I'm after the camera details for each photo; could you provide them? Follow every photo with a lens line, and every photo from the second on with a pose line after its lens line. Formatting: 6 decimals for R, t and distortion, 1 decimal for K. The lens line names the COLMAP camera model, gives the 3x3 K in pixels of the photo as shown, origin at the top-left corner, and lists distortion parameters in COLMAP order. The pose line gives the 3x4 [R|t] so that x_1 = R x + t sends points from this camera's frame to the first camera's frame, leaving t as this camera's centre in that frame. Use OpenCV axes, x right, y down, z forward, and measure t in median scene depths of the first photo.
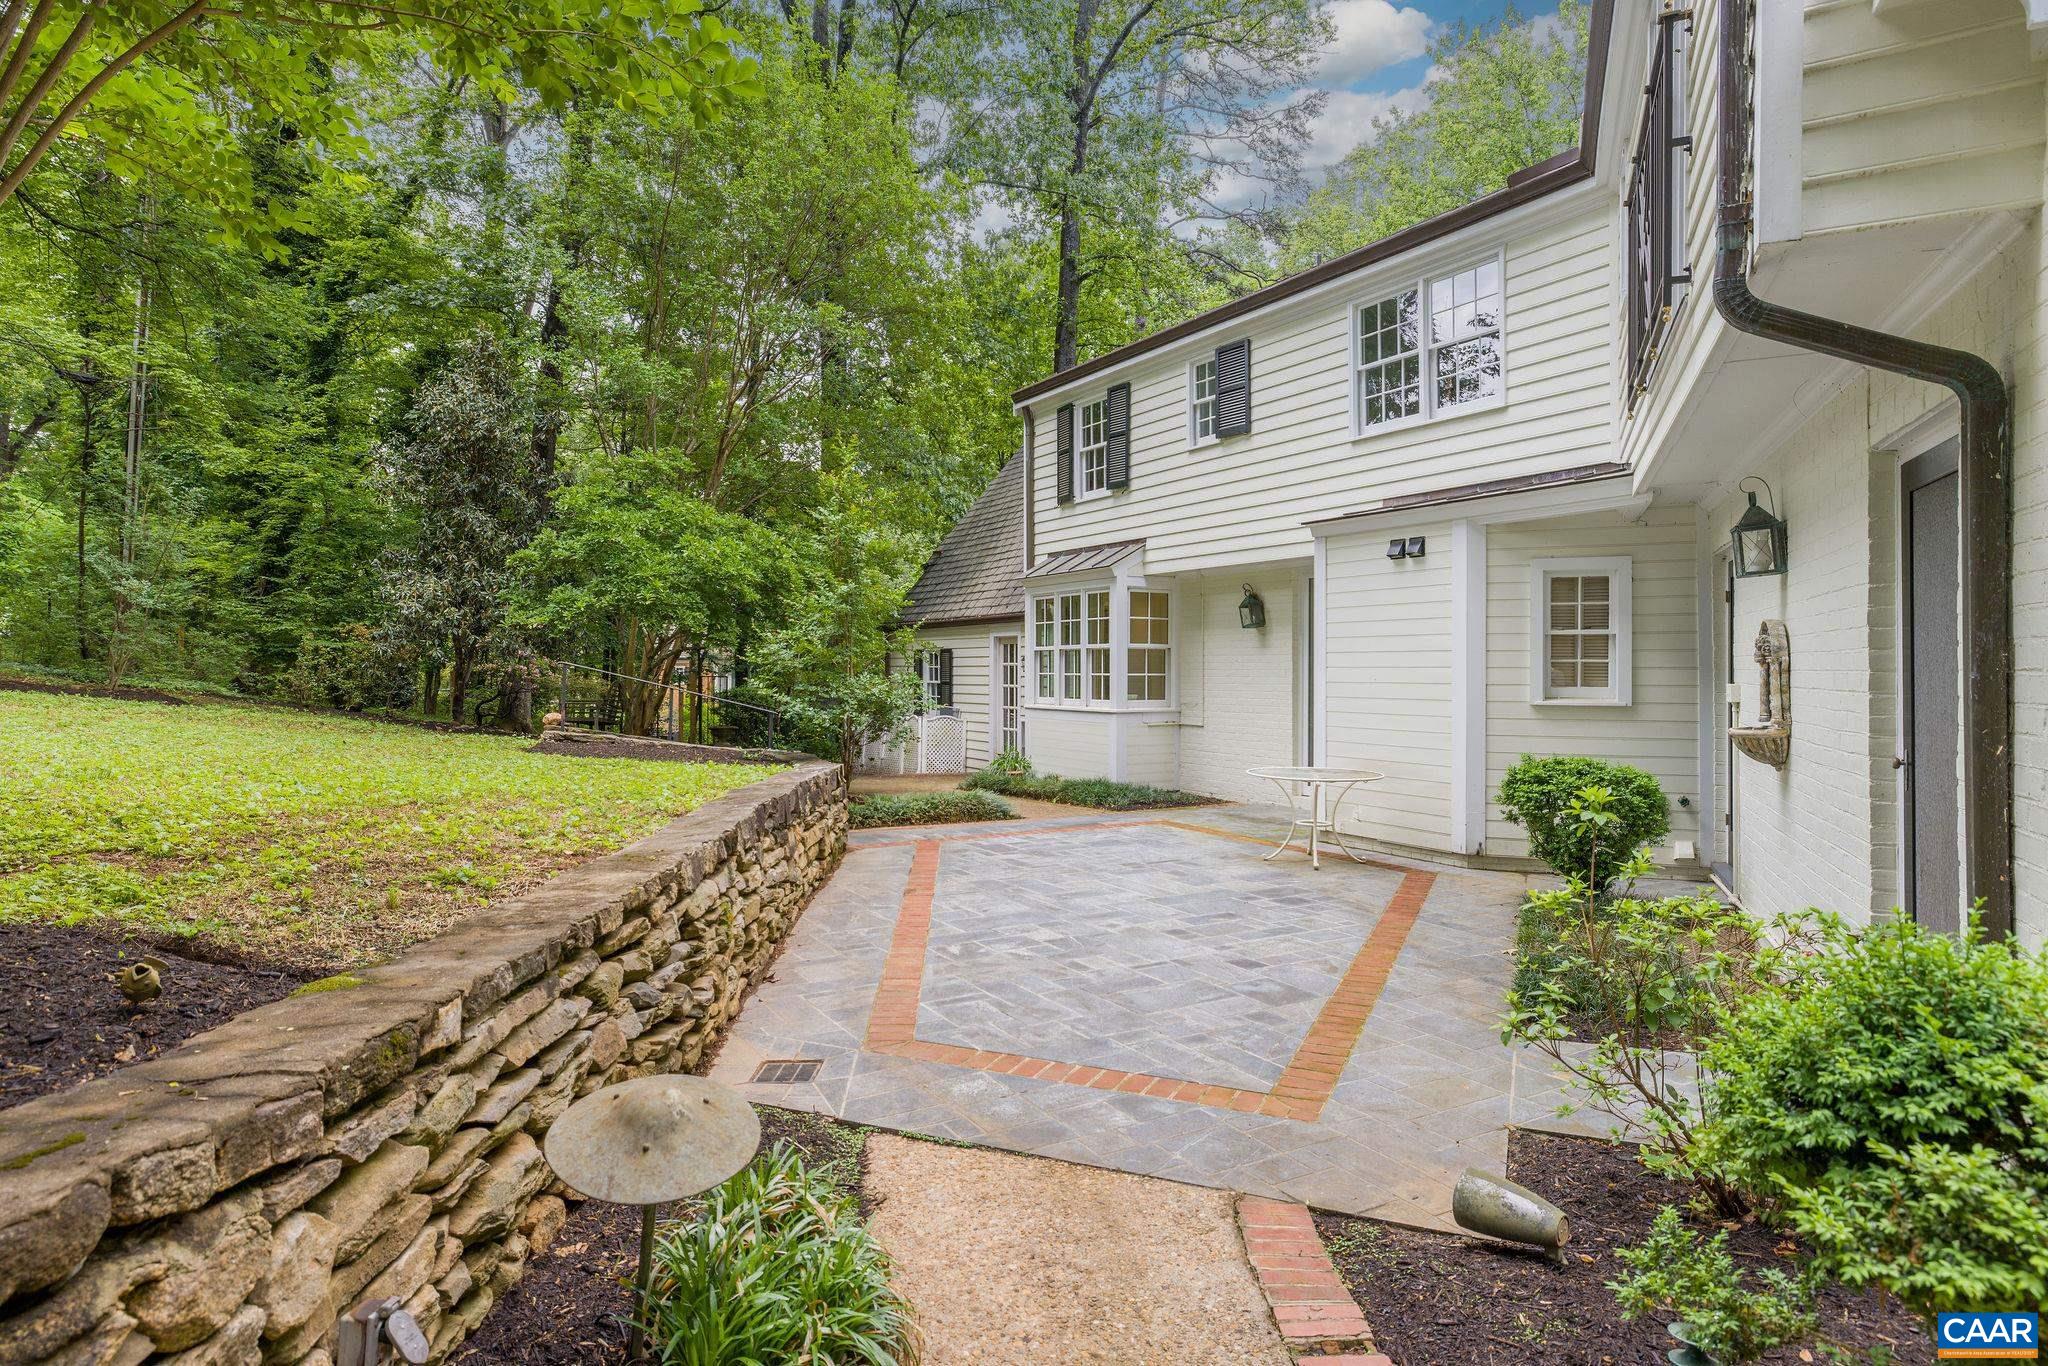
lens RADIAL K [[1212.8, 0, 1026.4], [0, 1212.8, 685.4], [0, 0, 1]] dist [-0.003025, 0.007318]
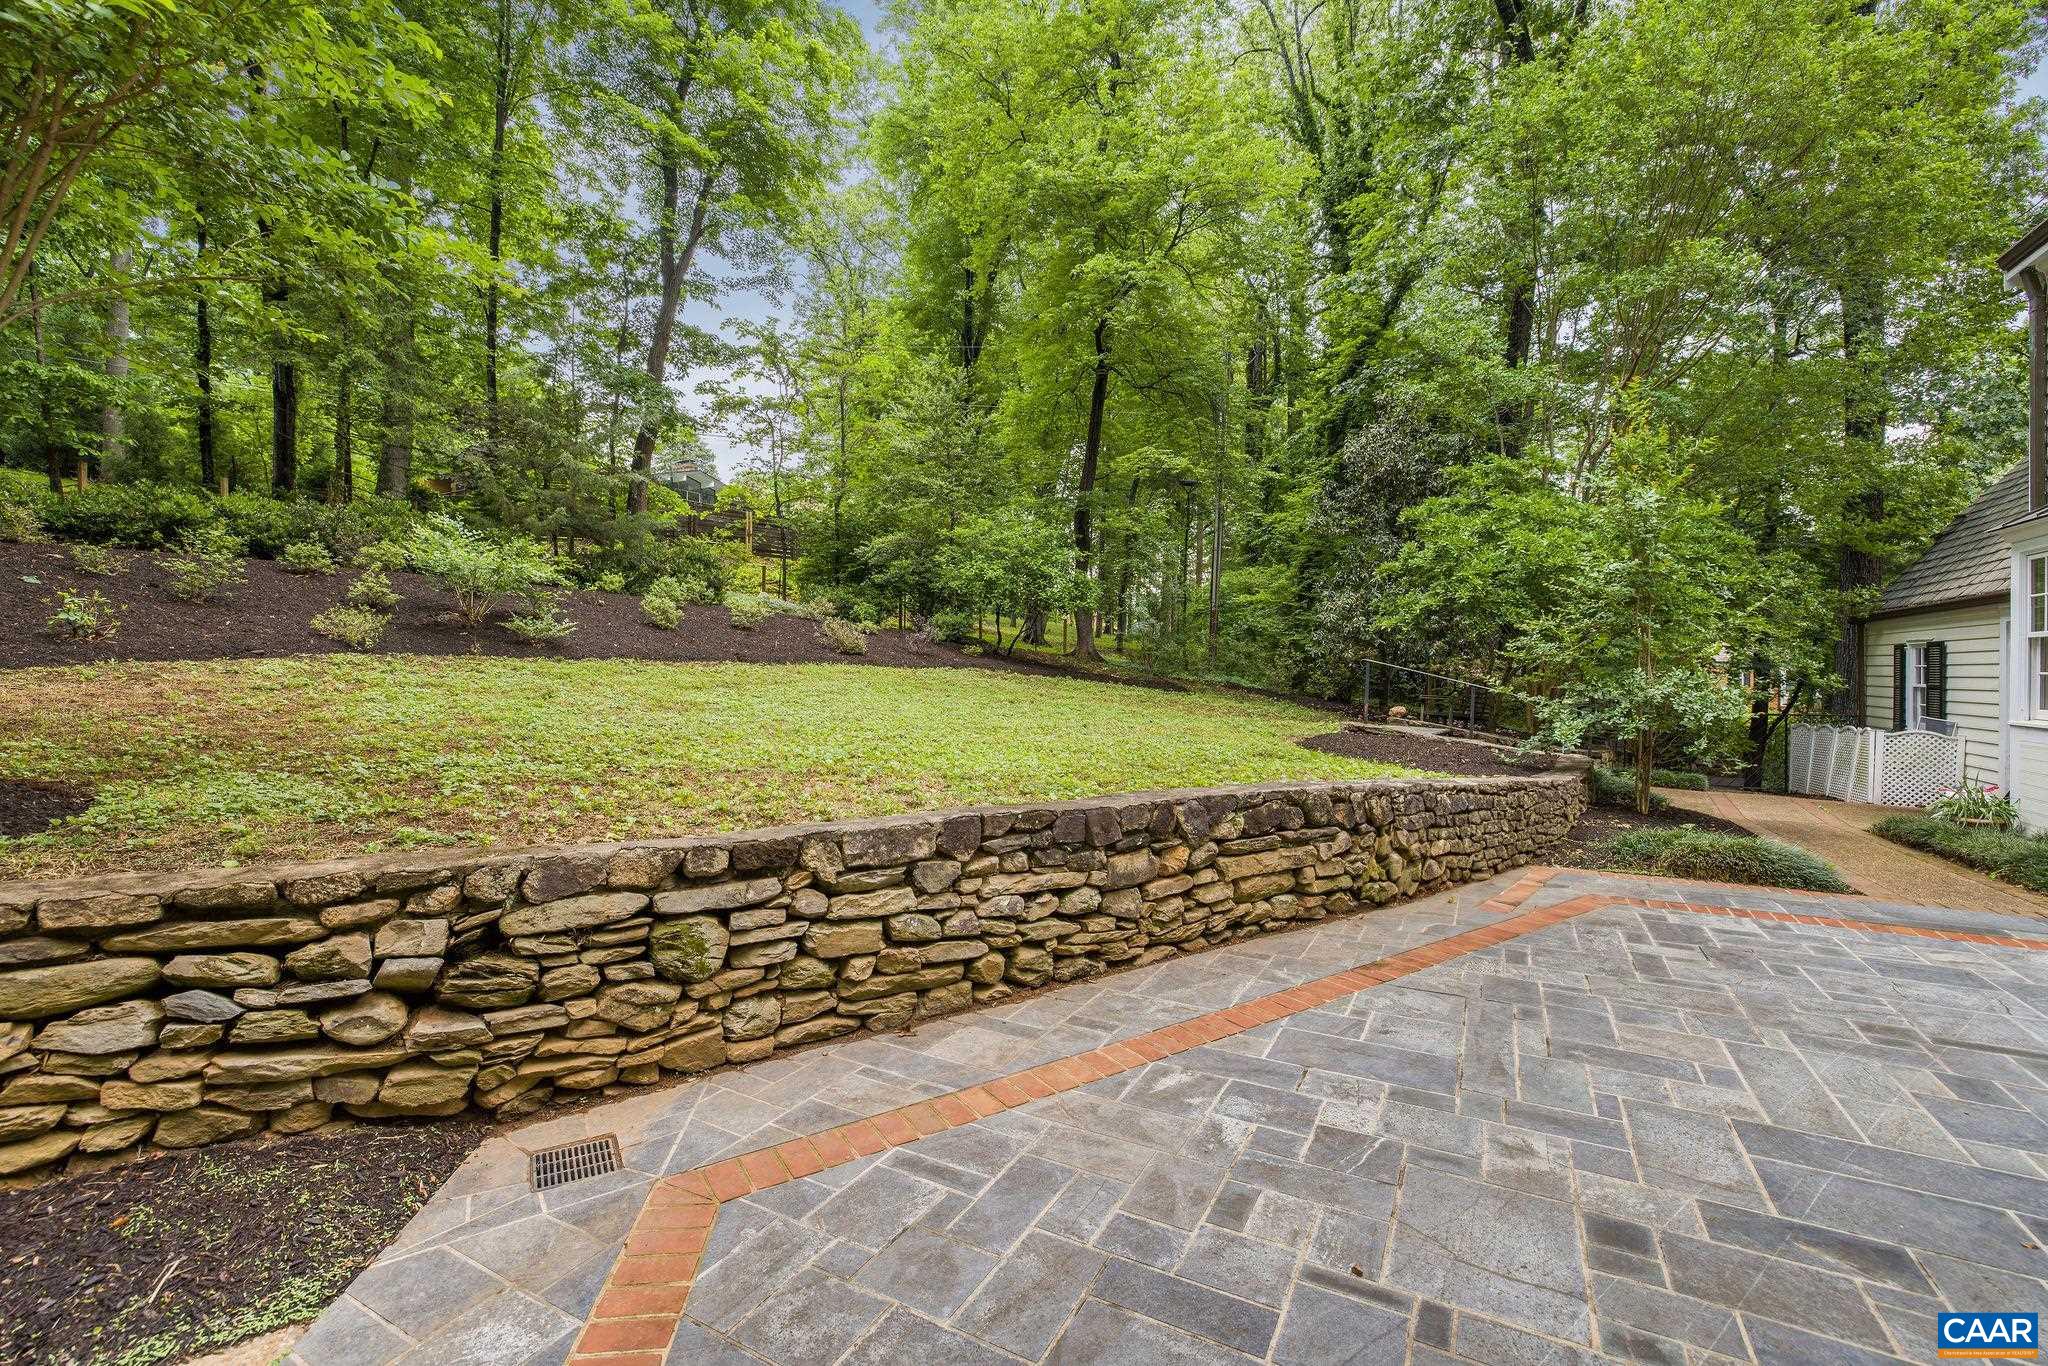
lens RADIAL K [[890.2, 0, 1024.8], [0, 890.2, 678.3], [0, 0, 1]] dist [-0.012855, -0.000272]
pose [[0.513096, 0.010959, -0.858261, 0.110077], [-0.017869, 0.999838, 0.002084, 0.001214], [0.858145, 0.014267, 0.513209, 0.246254]]
